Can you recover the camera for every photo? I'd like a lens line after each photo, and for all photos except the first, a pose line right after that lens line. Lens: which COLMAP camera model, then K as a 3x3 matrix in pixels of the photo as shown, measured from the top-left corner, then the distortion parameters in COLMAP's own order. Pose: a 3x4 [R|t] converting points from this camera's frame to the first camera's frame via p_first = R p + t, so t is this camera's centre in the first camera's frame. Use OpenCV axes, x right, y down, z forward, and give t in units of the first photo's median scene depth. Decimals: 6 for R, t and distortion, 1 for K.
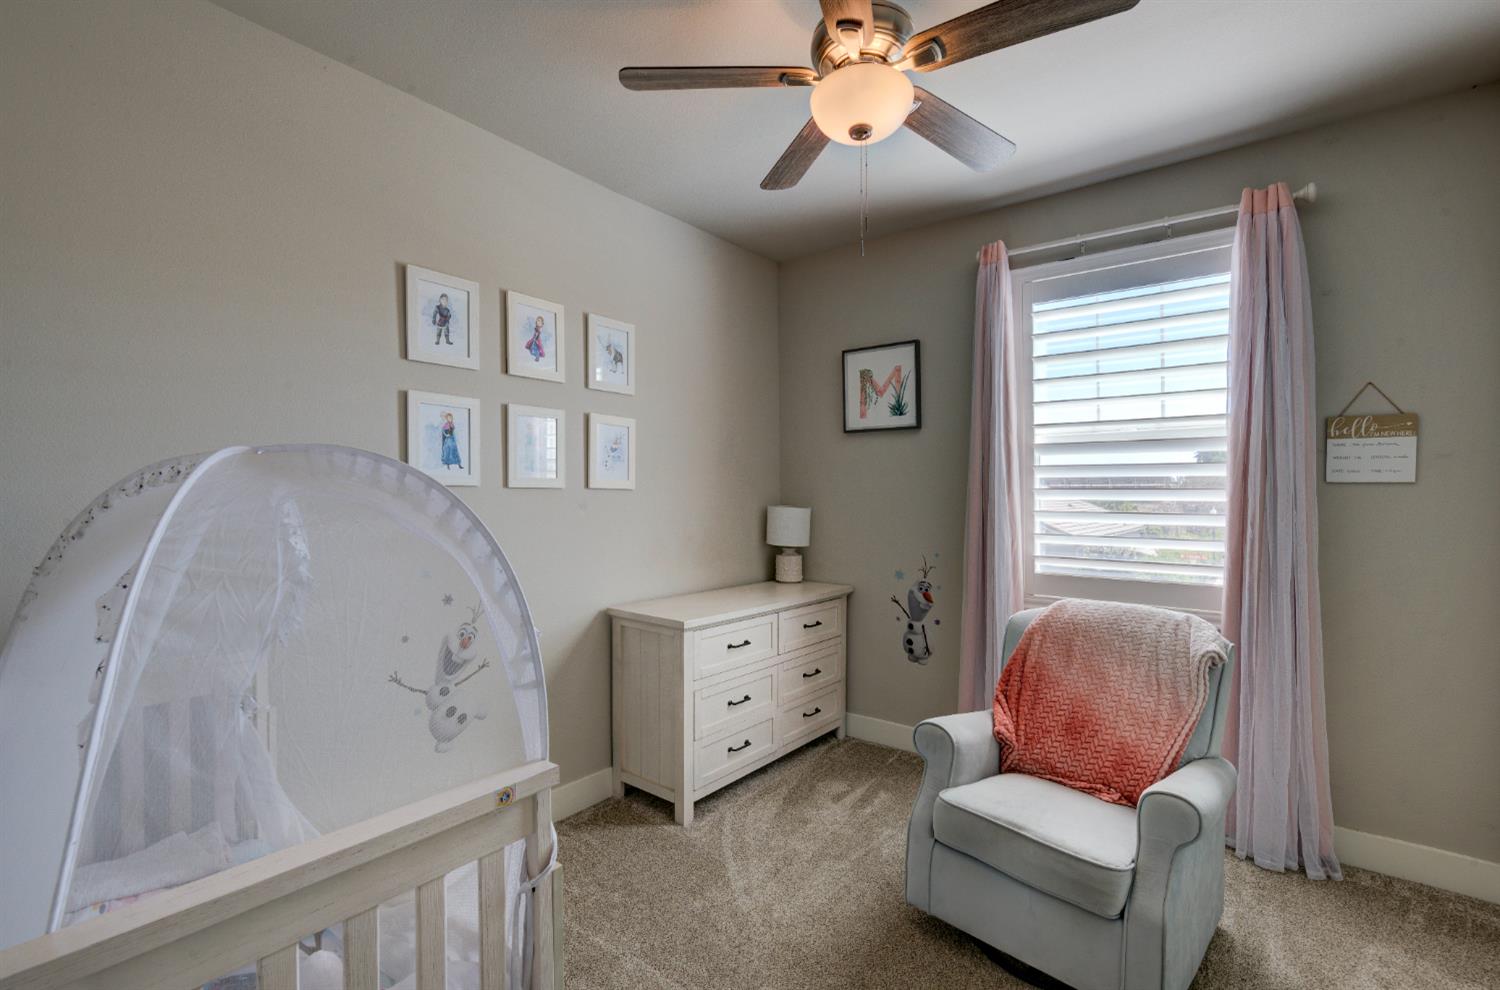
lens RADIAL K [[671.1, 0, 752.0], [0, 671.1, 493.9], [0, 0, 1]] dist [0.001482, 0.000338]
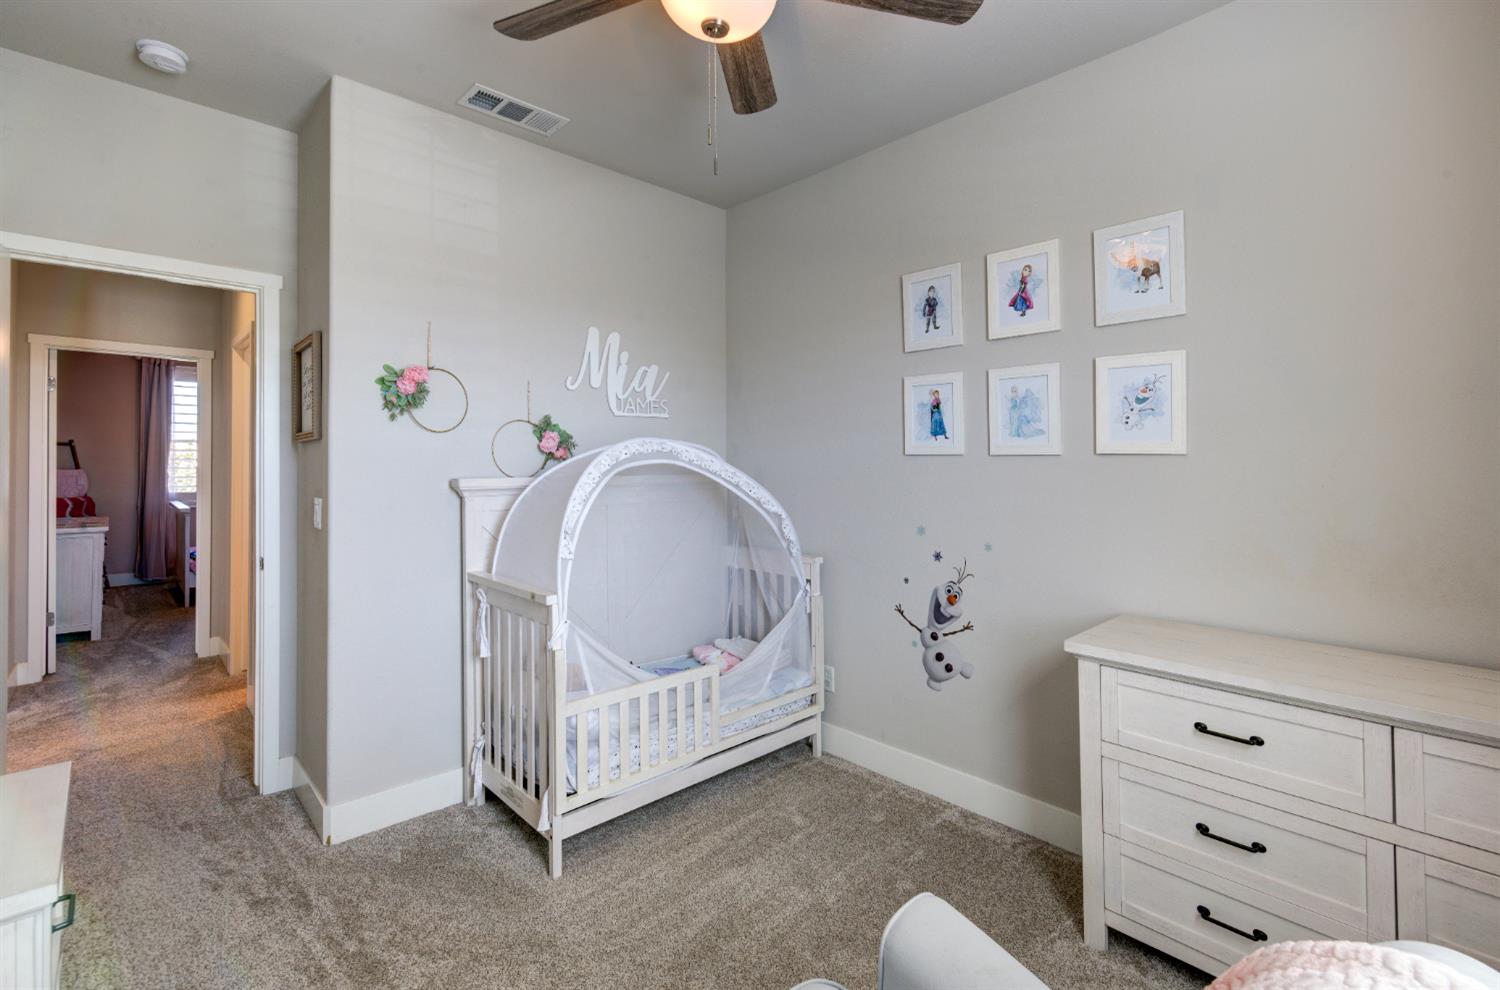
lens RADIAL K [[671.1, 0, 757.9], [0, 671.1, 469.6], [0, 0, 1]] dist [0.001482, 0.000338]
pose [[-0.134031, 0.000213, -0.990977, 0.695680], [-0.005841, 0.999982, 0.001005, 0.013224], [0.990960, 0.005923, -0.134028, 0.844824]]
